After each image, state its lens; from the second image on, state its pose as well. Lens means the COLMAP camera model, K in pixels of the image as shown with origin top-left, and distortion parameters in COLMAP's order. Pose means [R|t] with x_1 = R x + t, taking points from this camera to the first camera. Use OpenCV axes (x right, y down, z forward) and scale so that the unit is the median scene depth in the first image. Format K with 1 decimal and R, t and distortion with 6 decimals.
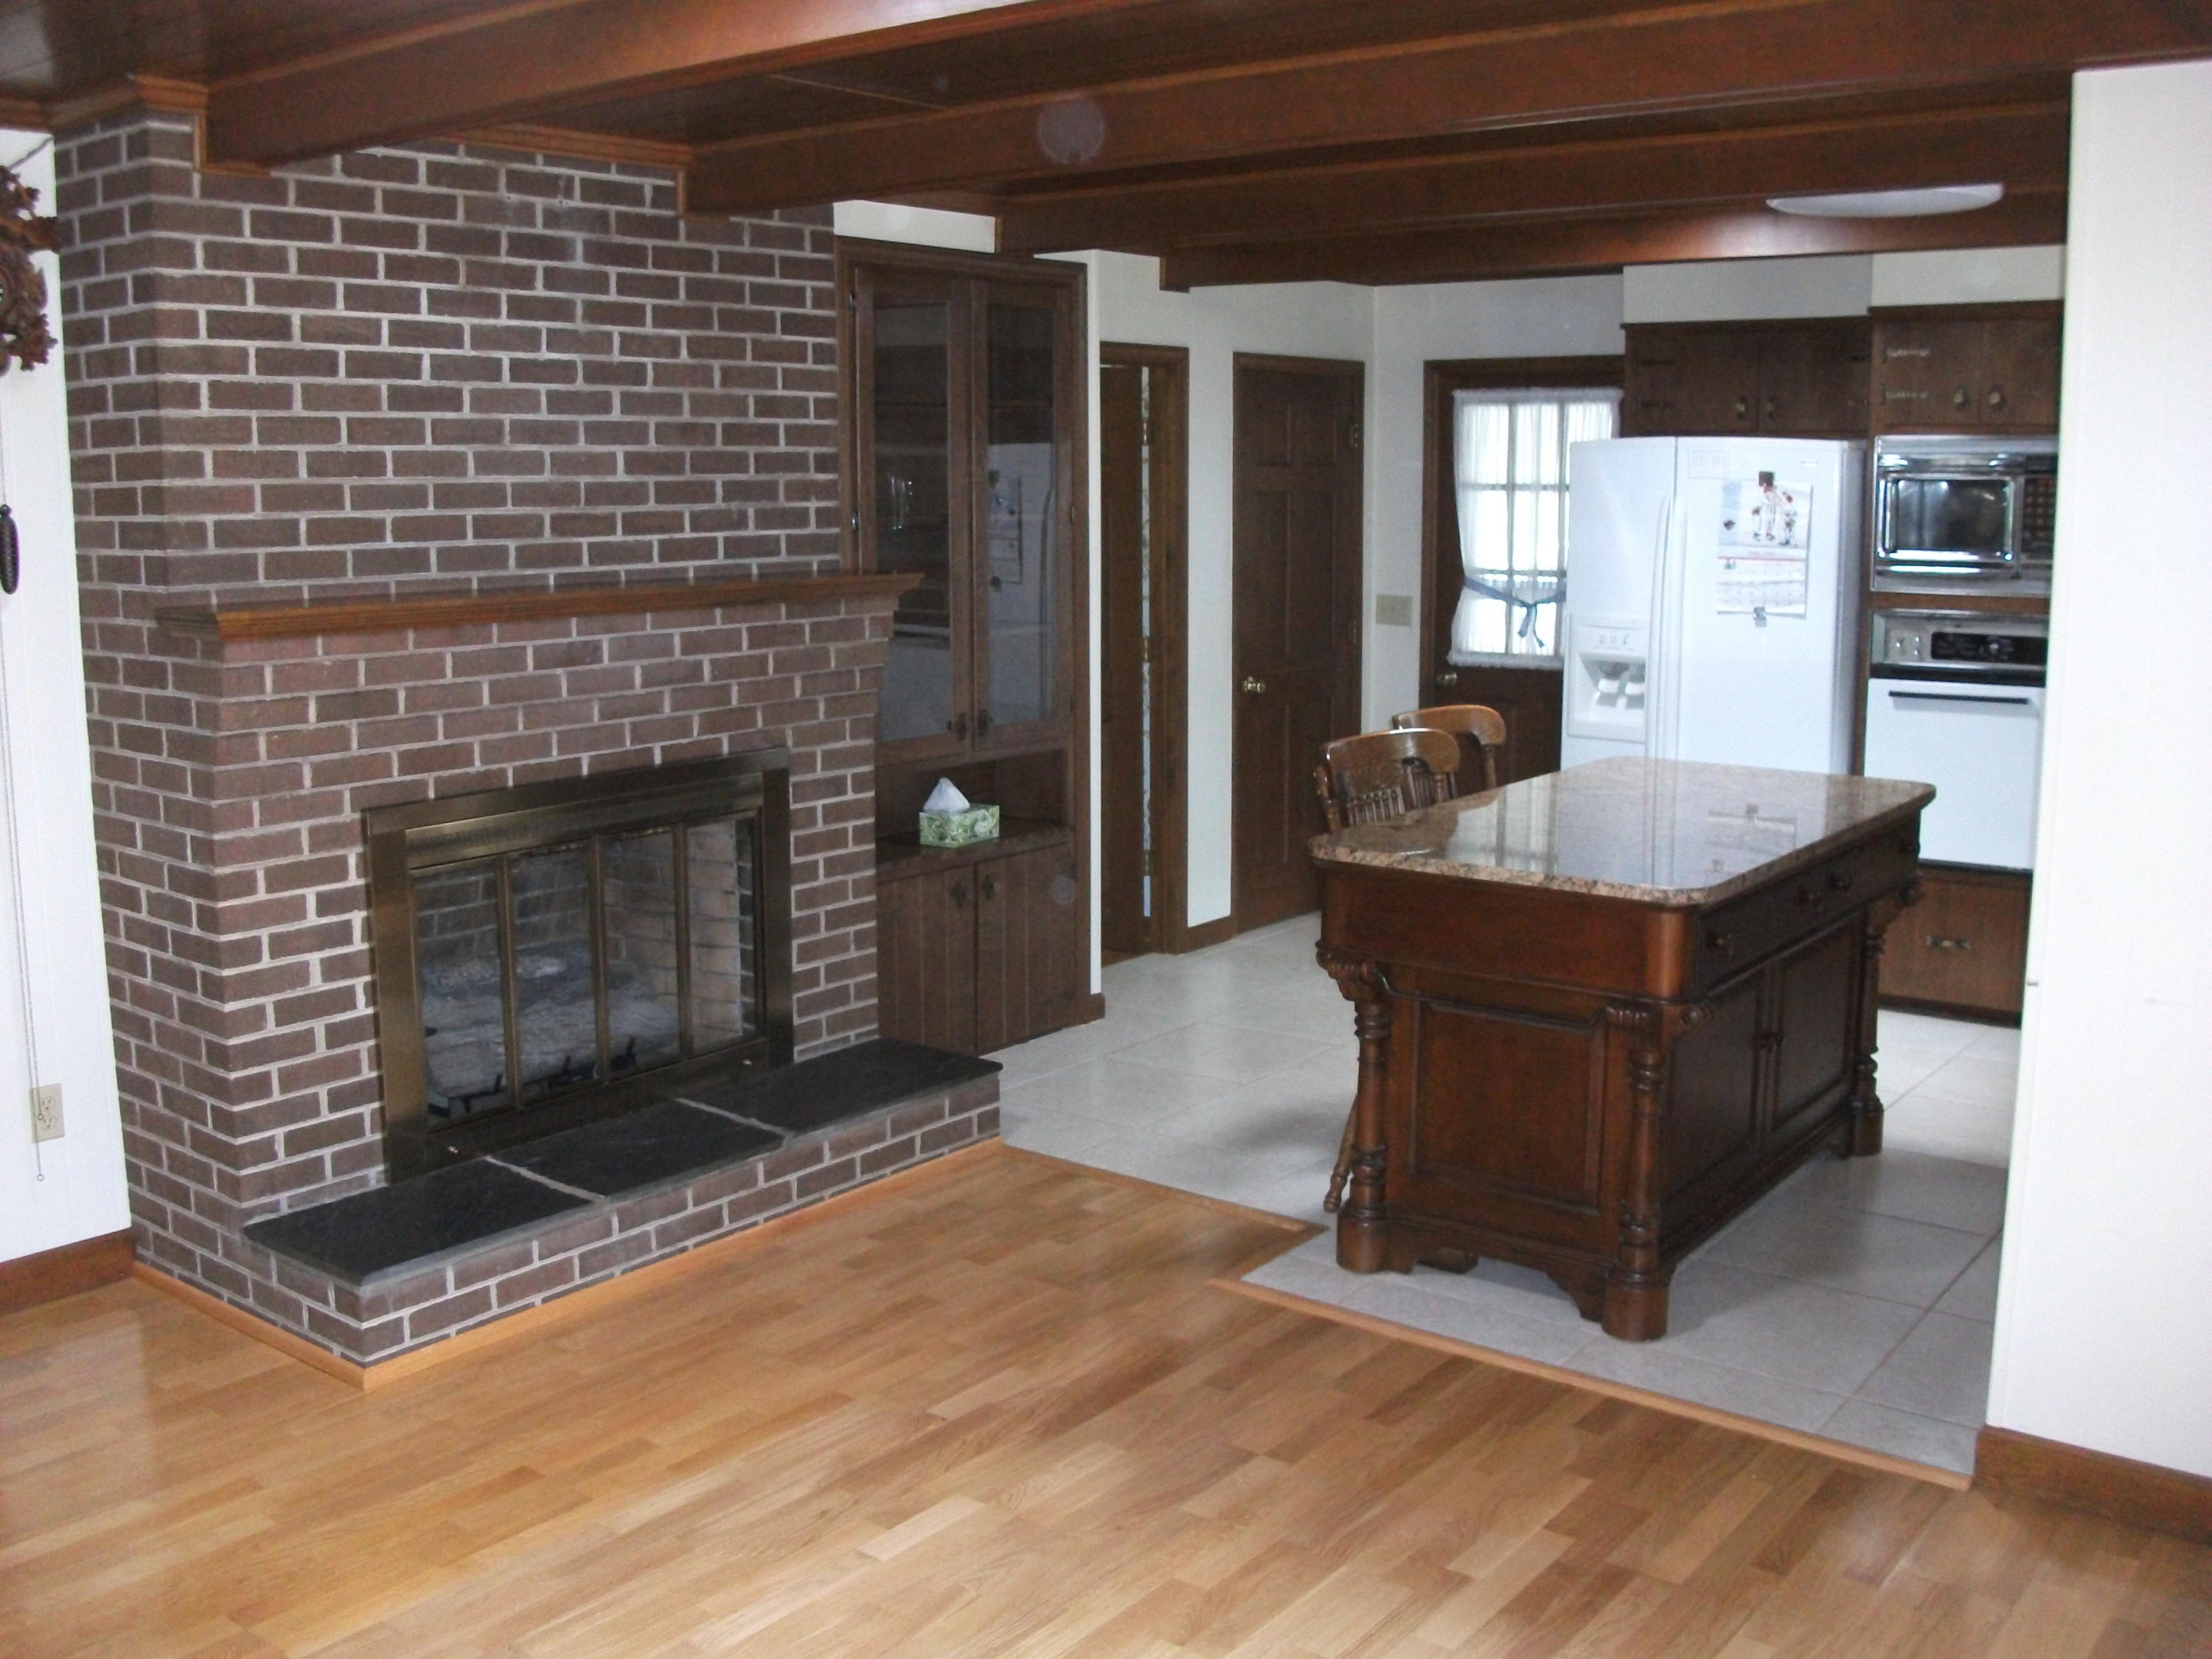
lens RADIAL K [[2121.6, 0, 1062.3], [0, 2121.6, 786.1], [0, 0, 1]] dist [-0.141294, 0.079094]
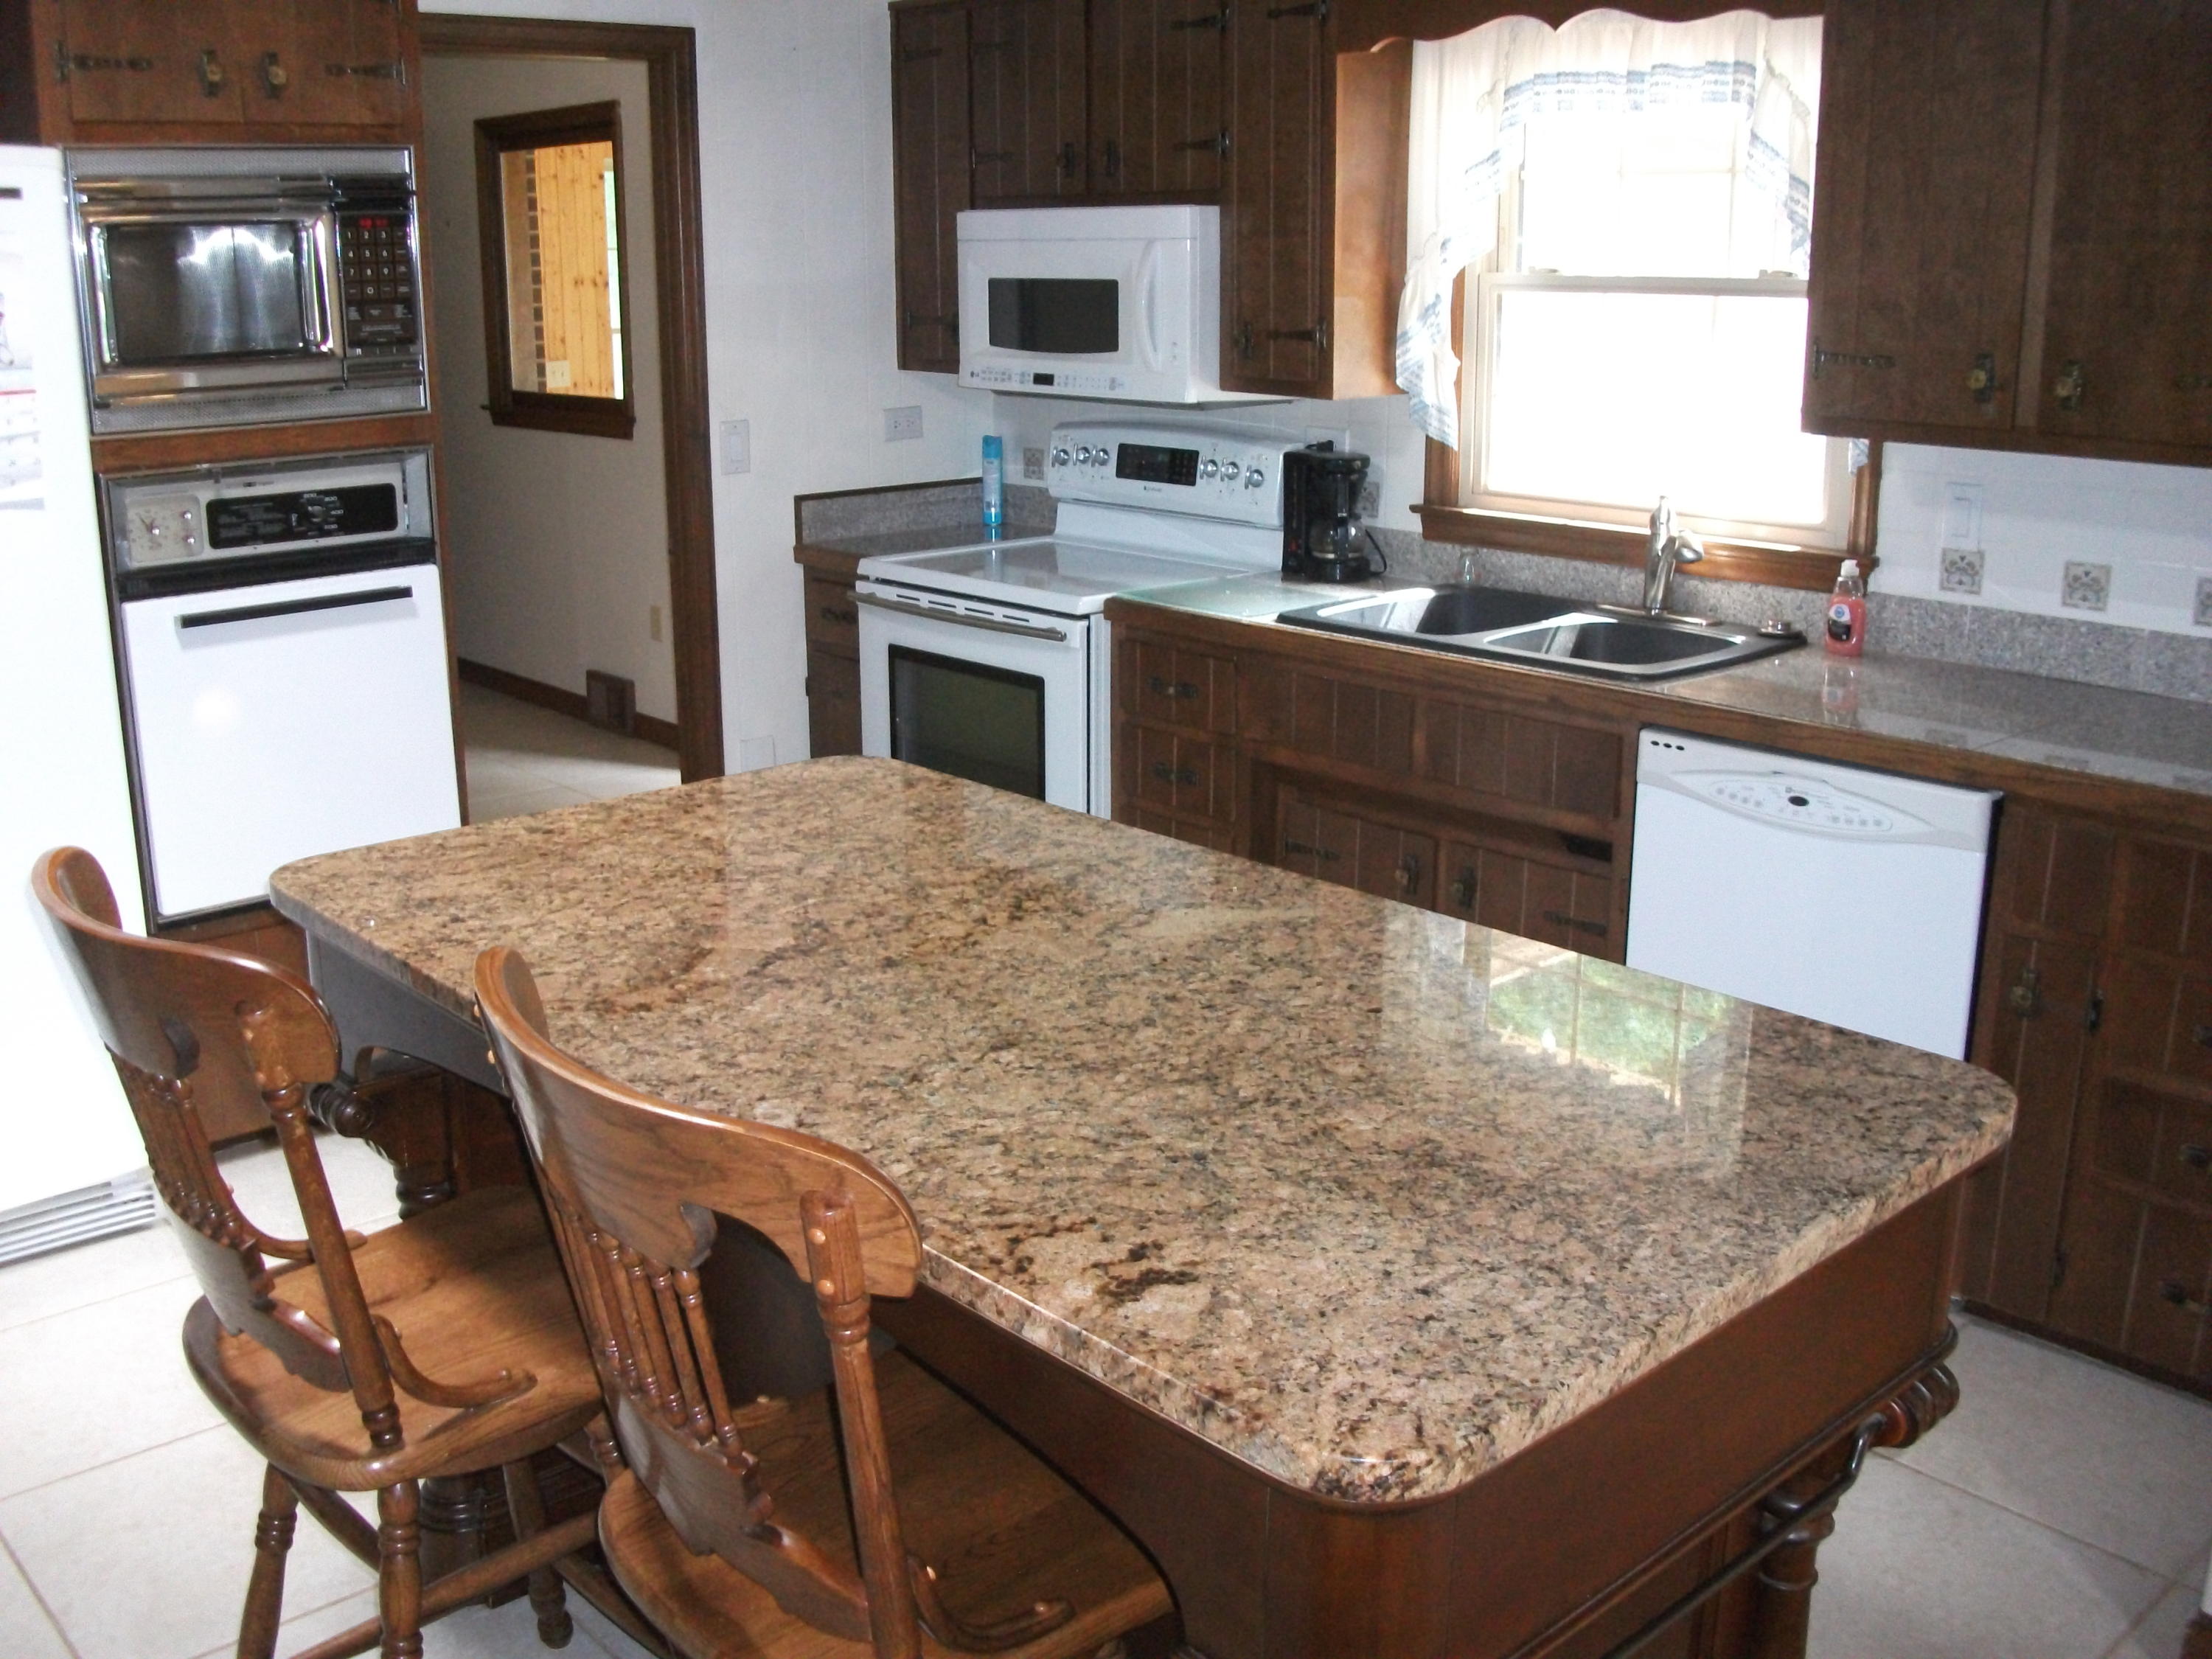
lens RADIAL K [[2121.6, 0, 1062.3], [0, 2121.6, 786.1], [0, 0, 1]] dist [-0.141294, 0.079094]
pose [[0.177328, -0.239699, 0.954515, -0.116760], [0.148490, 0.965299, 0.214821, -0.112038], [-0.972885, 0.103643, 0.206768, 0.872089]]
